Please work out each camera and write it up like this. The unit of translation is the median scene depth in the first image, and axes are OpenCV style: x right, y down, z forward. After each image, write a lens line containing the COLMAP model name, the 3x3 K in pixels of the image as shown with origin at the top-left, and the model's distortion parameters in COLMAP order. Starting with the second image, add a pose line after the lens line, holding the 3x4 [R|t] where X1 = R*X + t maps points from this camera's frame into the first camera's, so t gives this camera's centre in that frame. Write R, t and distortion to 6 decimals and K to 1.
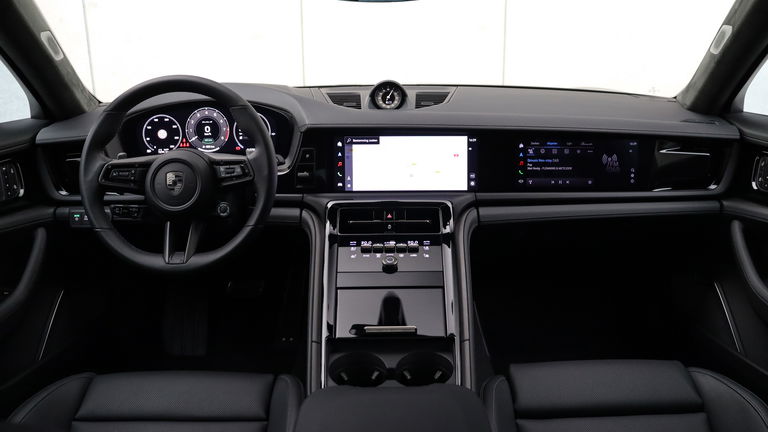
lens RADIAL K [[624.6, 0, 387.6], [0, 624.6, 223.2], [0, 0, 1]] dist [-0.164197, 0.136581]
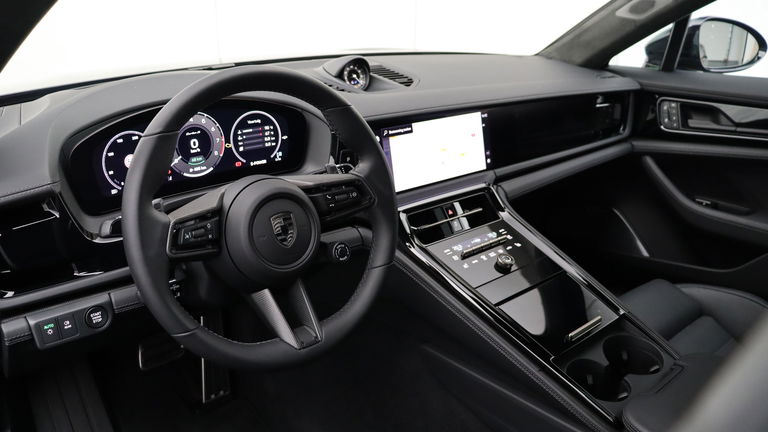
lens RADIAL K [[624.6, 0, 379.2], [0, 624.6, 215.6], [0, 0, 1]] dist [-0.164197, 0.136581]
pose [[0.768721, -0.212526, 0.603241, -0.588526], [0.178628, 0.976987, 0.116571, -0.123520], [-0.614133, 0.018145, 0.788994, 0.356101]]
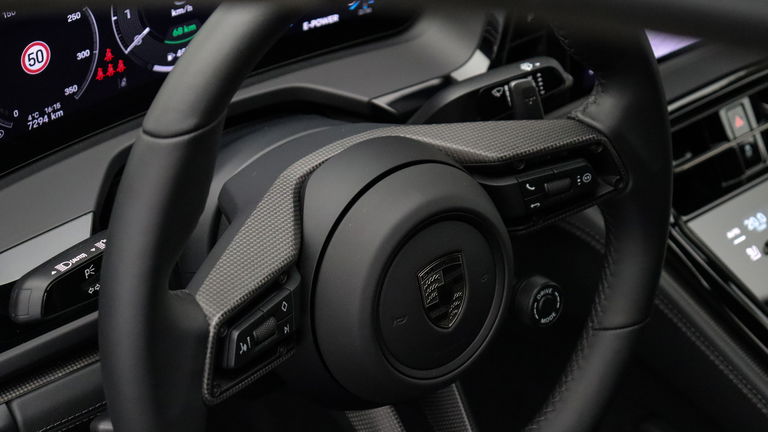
lens RADIAL K [[1403.9, 0, 383.6], [0, 1403.9, 212.5], [0, 0, 1]] dist [0.077588, 0.000000]
pose [[0.770281, -0.335892, 0.542074, -0.622085], [0.111976, 0.908073, 0.403564, -0.320974], [-0.627797, -0.250159, 0.737083, 0.480100]]
